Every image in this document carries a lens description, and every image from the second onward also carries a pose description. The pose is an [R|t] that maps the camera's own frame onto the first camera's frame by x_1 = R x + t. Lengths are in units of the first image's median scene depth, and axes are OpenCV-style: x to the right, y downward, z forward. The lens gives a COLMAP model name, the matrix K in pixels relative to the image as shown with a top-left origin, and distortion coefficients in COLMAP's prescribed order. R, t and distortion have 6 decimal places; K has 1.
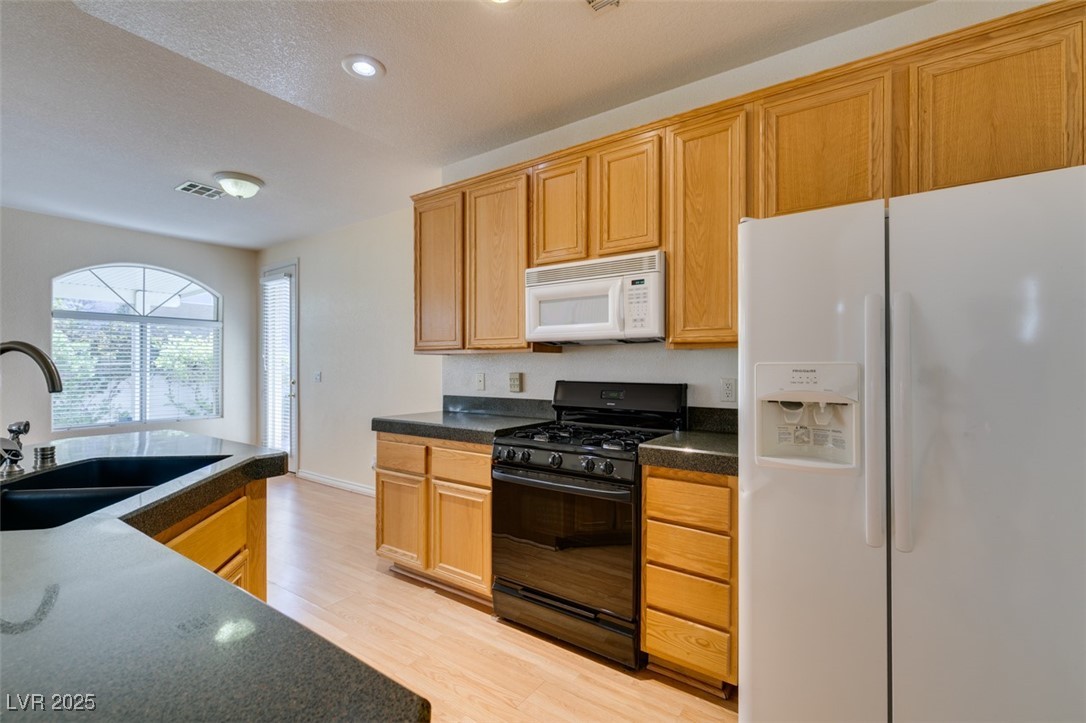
lens RADIAL K [[485.5, 0, 541.6], [0, 485.5, 362.4], [0, 0, 1]] dist [0.004657, -0.000907]
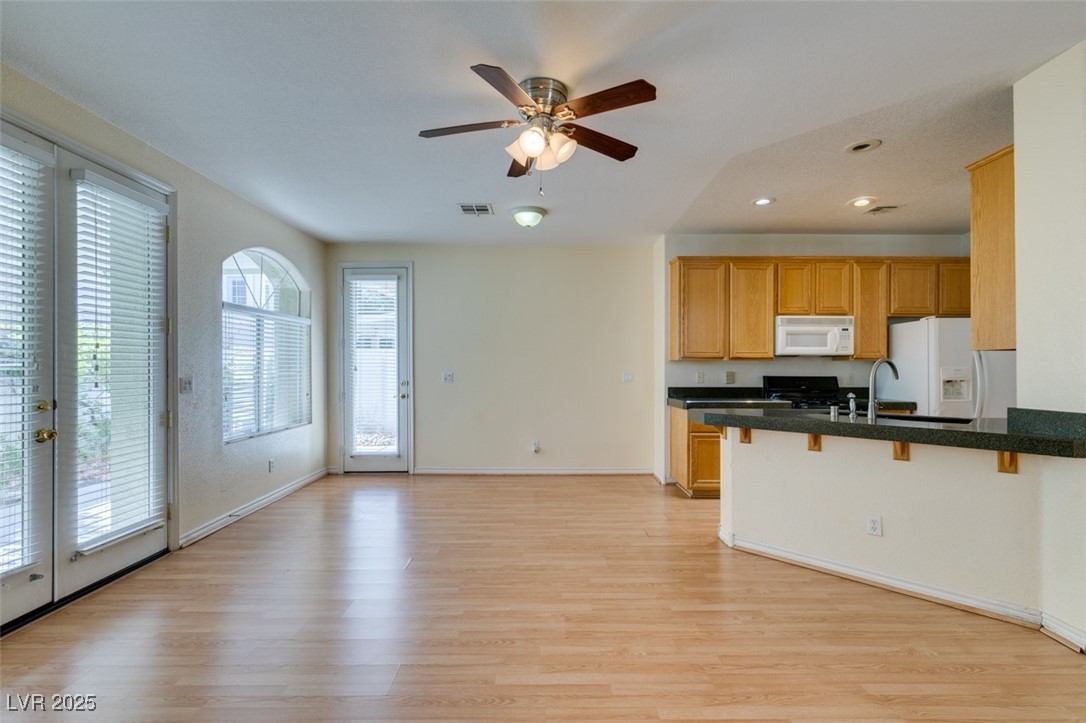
lens RADIAL K [[485.5, 0, 542.3], [0, 485.5, 363.7], [0, 0, 1]] dist [0.004657, -0.000907]
pose [[0.814666, 0.006202, 0.579897, -1.647997], [-0.006861, 0.999976, -0.001057, -0.000567], [-0.579889, -0.003118, 0.814689, 0.009581]]
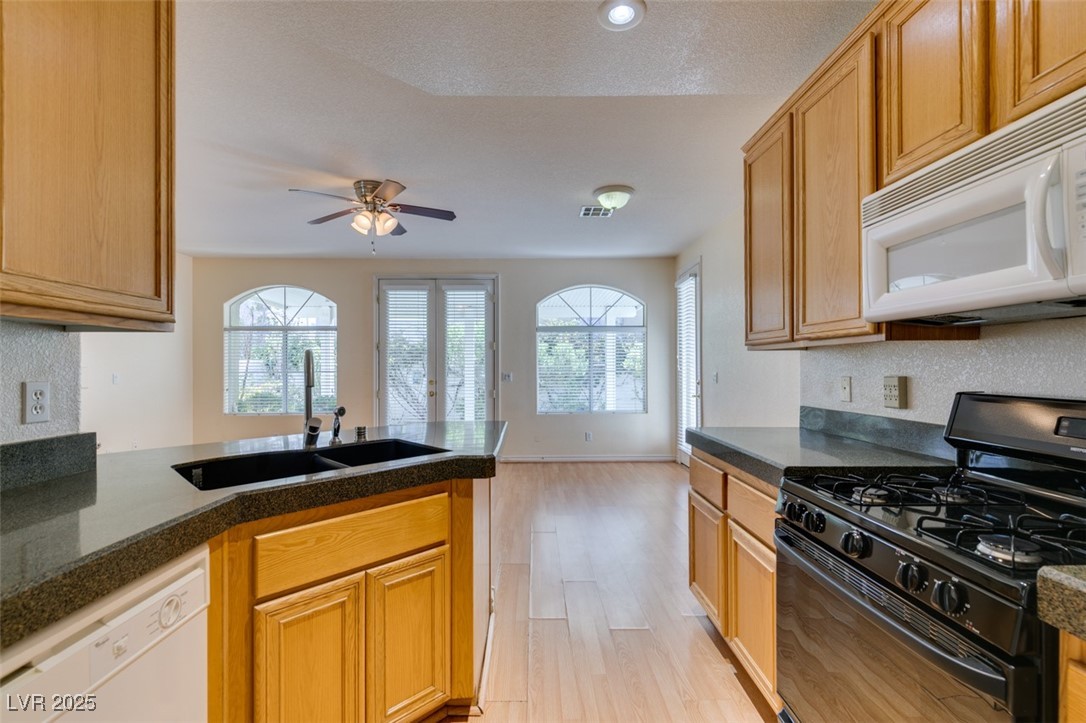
lens RADIAL K [[485.5, 0, 540.7], [0, 485.5, 365.7], [0, 0, 1]] dist [0.004657, -0.000907]
pose [[0.589585, -0.004679, -0.807693, 0.186922], [0.009731, 0.999952, 0.001310, 0.003810], [0.807648, -0.008631, 0.589602, 0.305613]]
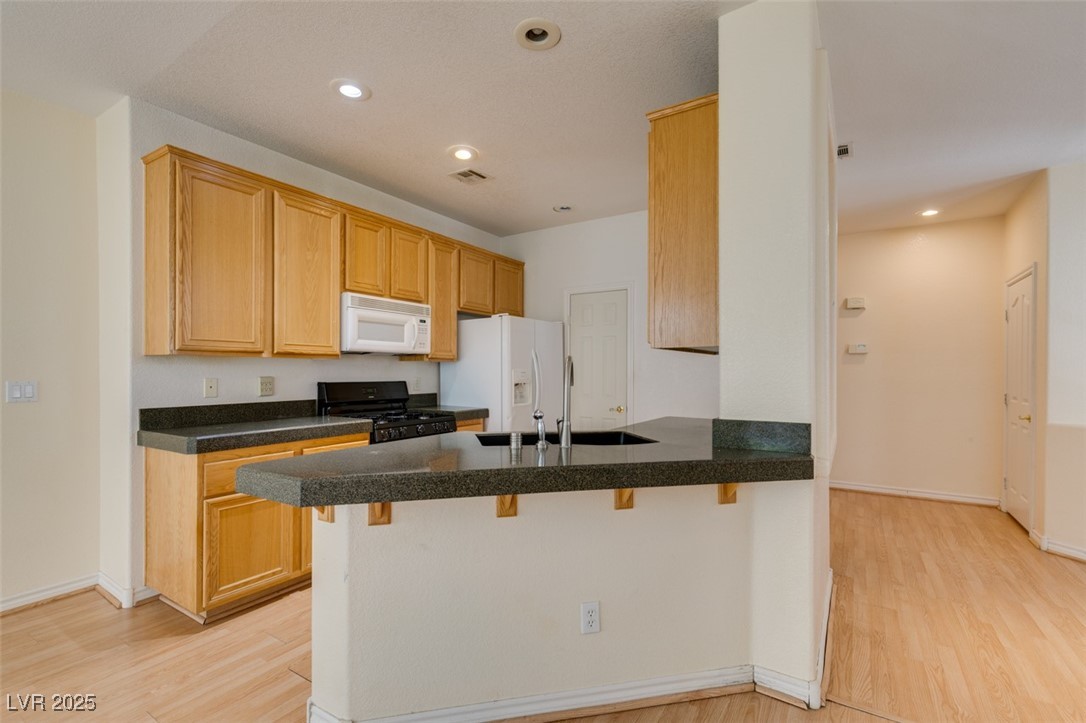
lens RADIAL K [[485.5, 0, 543.0], [0, 485.5, 373.3], [0, 0, 1]] dist [0.004657, -0.000907]
pose [[-0.047583, -0.004718, 0.998856, -1.162101], [-0.009718, 0.999944, 0.004261, 0.004752], [-0.998820, -0.009504, -0.047626, 0.499348]]
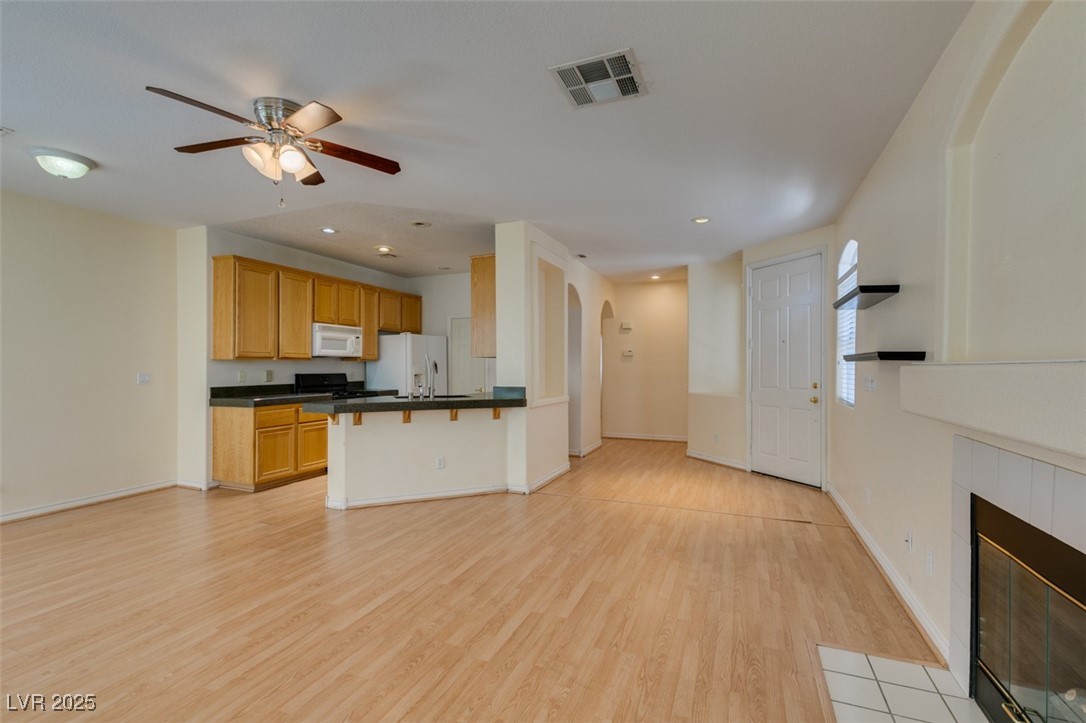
lens RADIAL K [[485.5, 0, 540.9], [0, 485.5, 364.6], [0, 0, 1]] dist [0.004657, -0.000907]
pose [[-0.224299, 0.003312, 0.974515, -2.161612], [-0.007295, 0.999960, -0.005078, 0.000927], [-0.974493, -0.008248, -0.224266, 0.445745]]
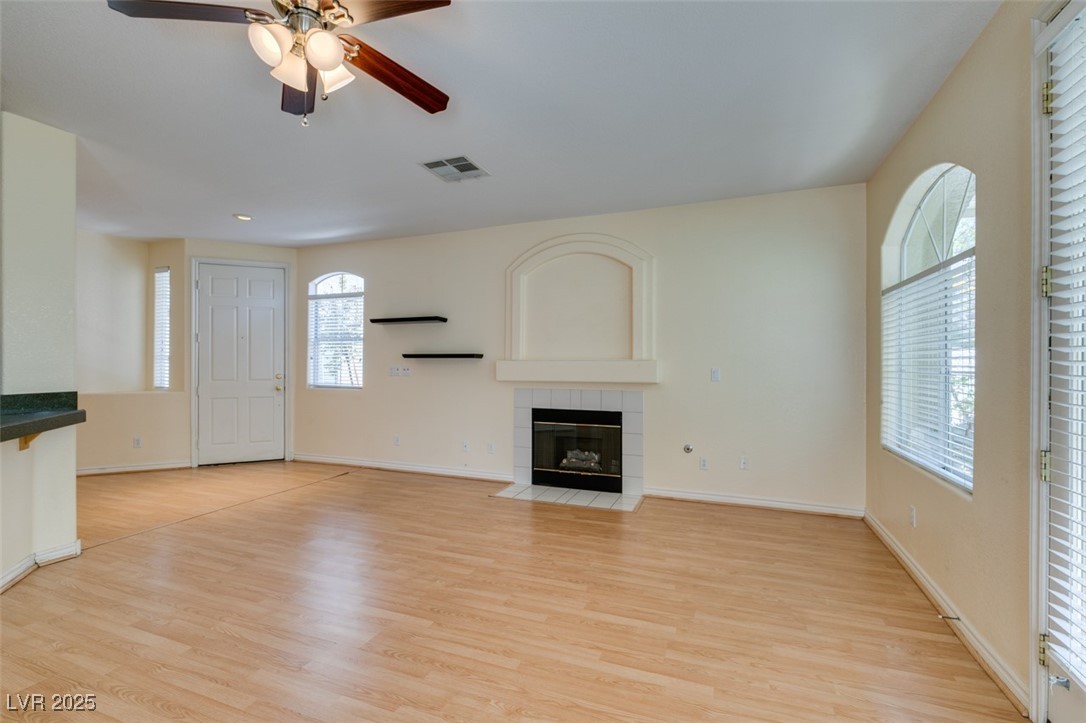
lens RADIAL K [[485.5, 0, 542.3], [0, 485.5, 359.4], [0, 0, 1]] dist [0.004657, -0.000907]
pose [[-0.969963, -0.003080, -0.243232, -1.291464], [-0.000039, 0.999922, -0.012506, 0.011230], [0.243252, -0.012121, -0.969887, 1.408197]]
